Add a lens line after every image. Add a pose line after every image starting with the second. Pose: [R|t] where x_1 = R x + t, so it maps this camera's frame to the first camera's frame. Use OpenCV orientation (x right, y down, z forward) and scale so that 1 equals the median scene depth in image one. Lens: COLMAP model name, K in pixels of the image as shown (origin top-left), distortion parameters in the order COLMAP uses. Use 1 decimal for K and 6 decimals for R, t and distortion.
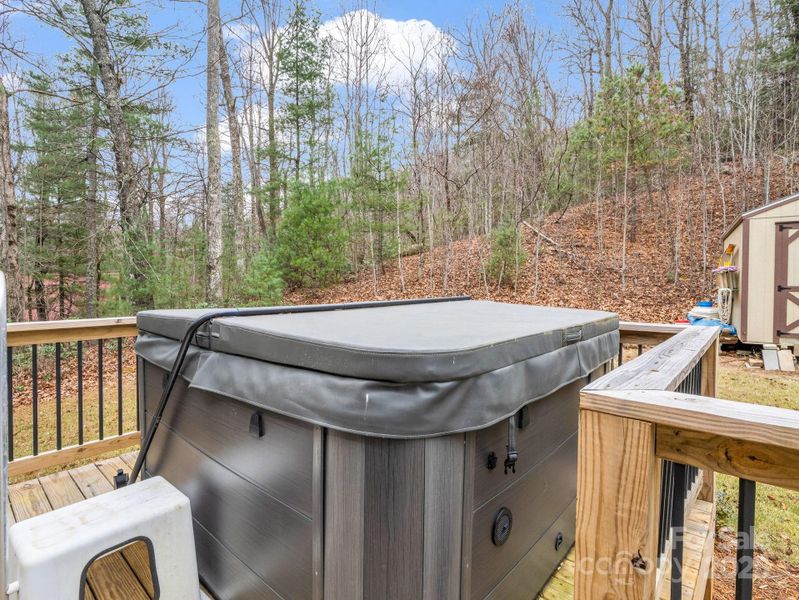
lens RADIAL K [[410.3, 0, 402.6], [0, 410.3, 294.9], [0, 0, 1]] dist [-0.013415, 0.003595]
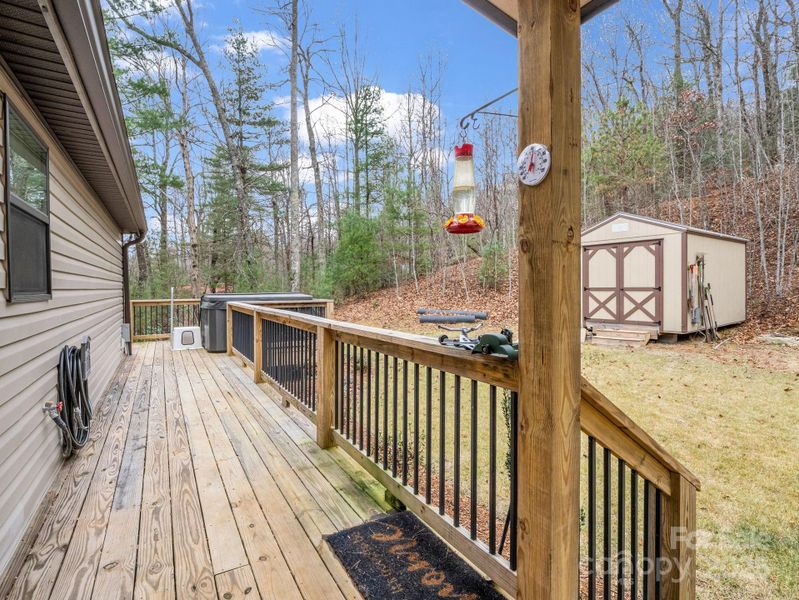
lens RADIAL K [[410.3, 0, 397.6], [0, 410.3, 299.4], [0, 0, 1]] dist [-0.013415, 0.003595]
pose [[0.946921, 0.001453, -0.321463, 0.687337], [-0.002816, 0.999989, -0.003774, 0.027674], [0.321454, 0.004479, 0.946915, -0.612799]]
